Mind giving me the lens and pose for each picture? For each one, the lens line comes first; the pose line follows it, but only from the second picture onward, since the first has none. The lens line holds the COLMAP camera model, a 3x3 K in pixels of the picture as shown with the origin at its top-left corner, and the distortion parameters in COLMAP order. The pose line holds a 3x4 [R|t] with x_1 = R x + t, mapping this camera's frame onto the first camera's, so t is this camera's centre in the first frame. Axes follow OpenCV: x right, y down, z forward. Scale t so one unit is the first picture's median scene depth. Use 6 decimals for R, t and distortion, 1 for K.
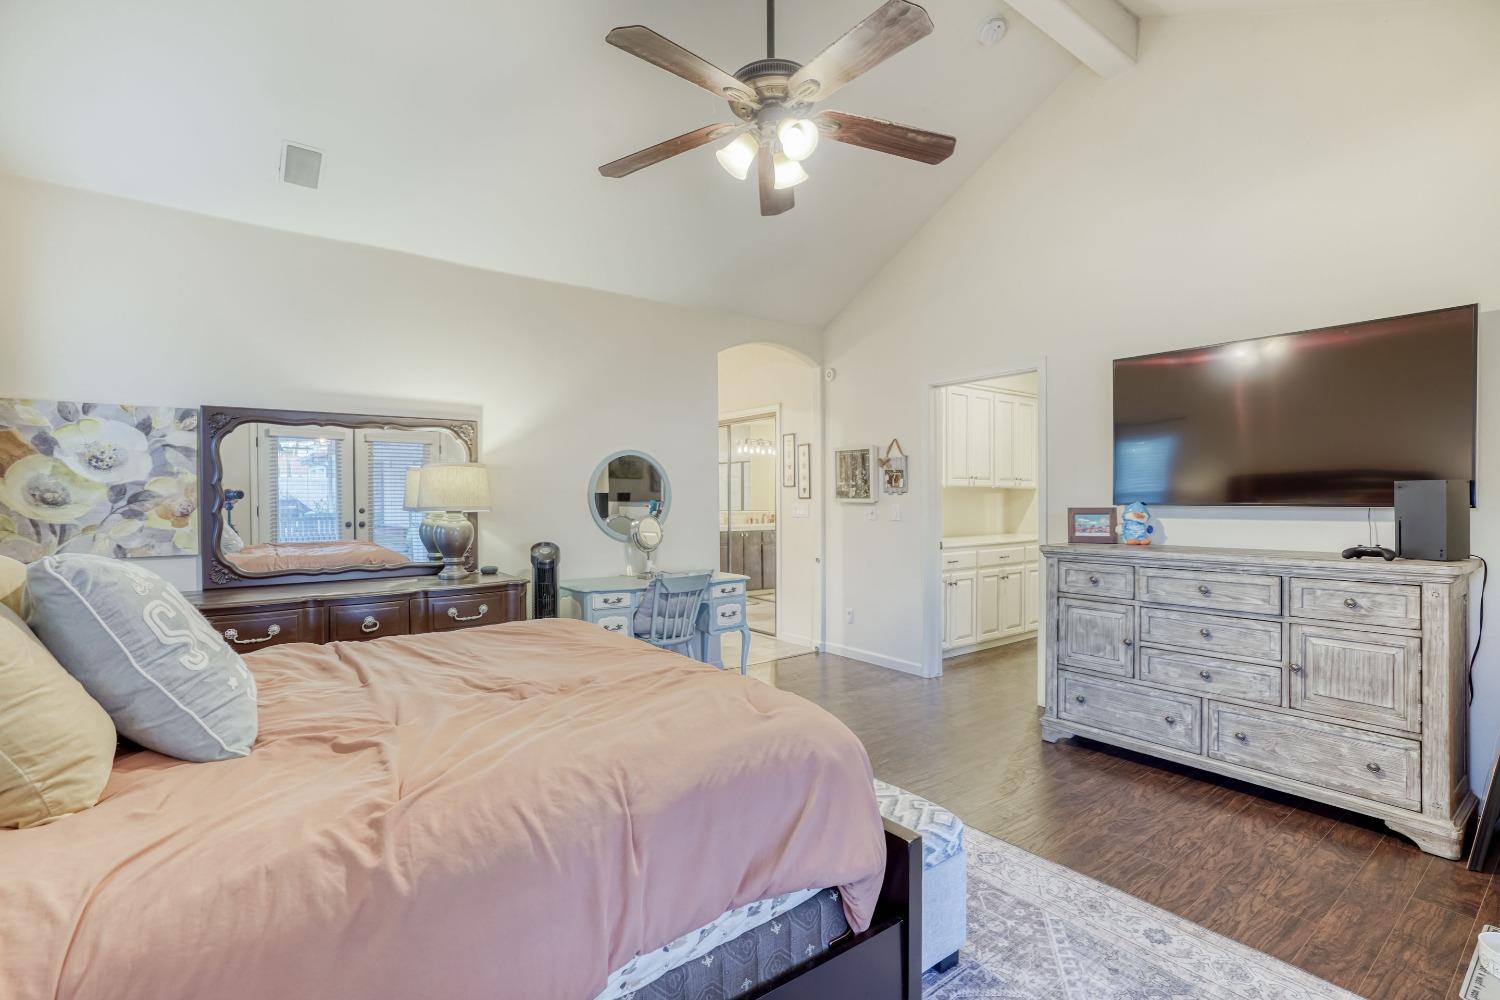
lens RADIAL K [[683.4, 0, 749.5], [0, 683.4, 501.3], [0, 0, 1]] dist [-0.042219, 0.019750]
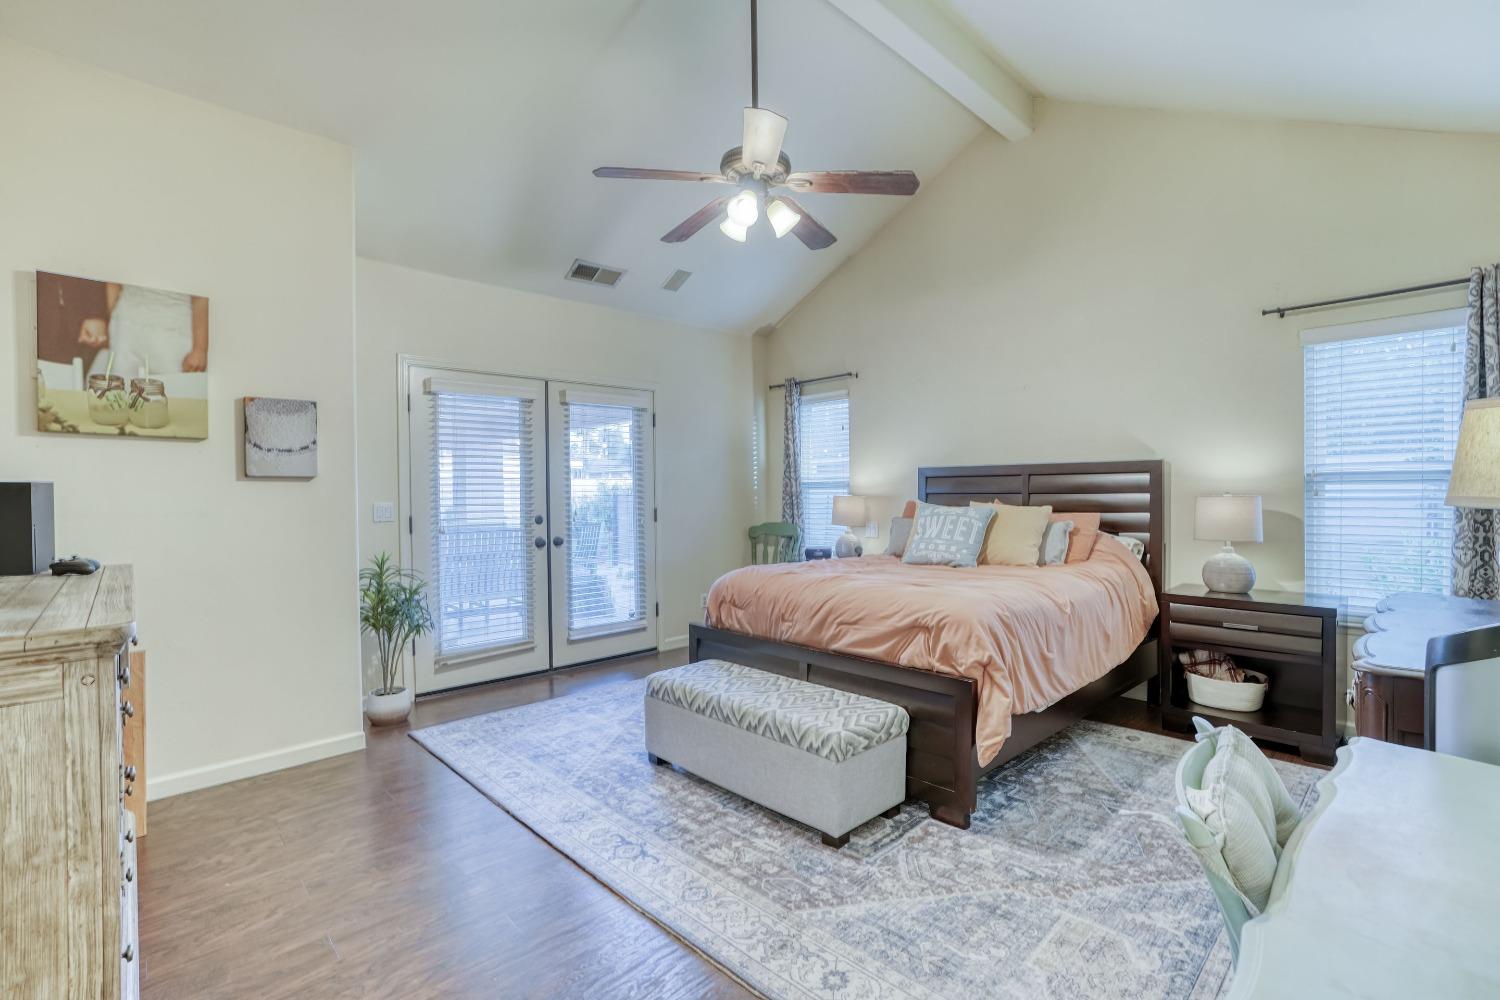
lens RADIAL K [[683.4, 0, 754.8], [0, 683.4, 501.0], [0, 0, 1]] dist [-0.042219, 0.019750]
pose [[-0.993177, -0.002572, -0.116588, 0.208000], [-0.004445, 0.999865, 0.015809, -0.031880], [0.116532, 0.016220, -0.993055, 2.459842]]
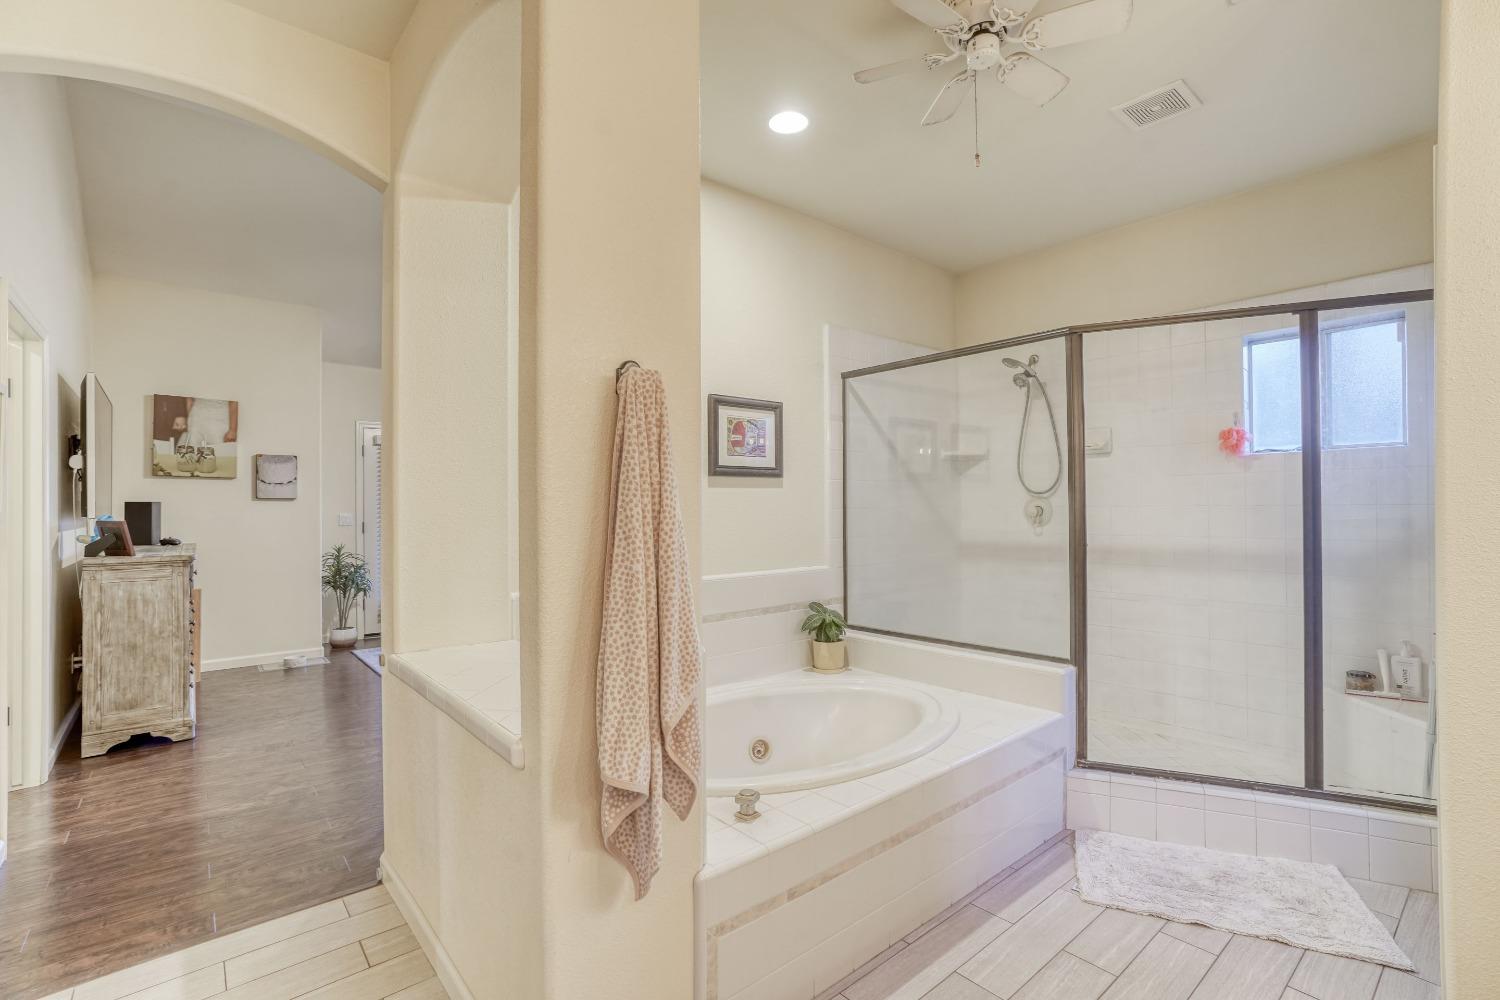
lens RADIAL K [[683.4, 0, 754.3], [0, 683.4, 500.1], [0, 0, 1]] dist [-0.042219, 0.019750]
pose [[-0.998192, -0.006461, -0.059752, -0.626066], [-0.005963, 0.999946, -0.008500, -0.038493], [0.059804, -0.008128, -0.998177, 3.590505]]
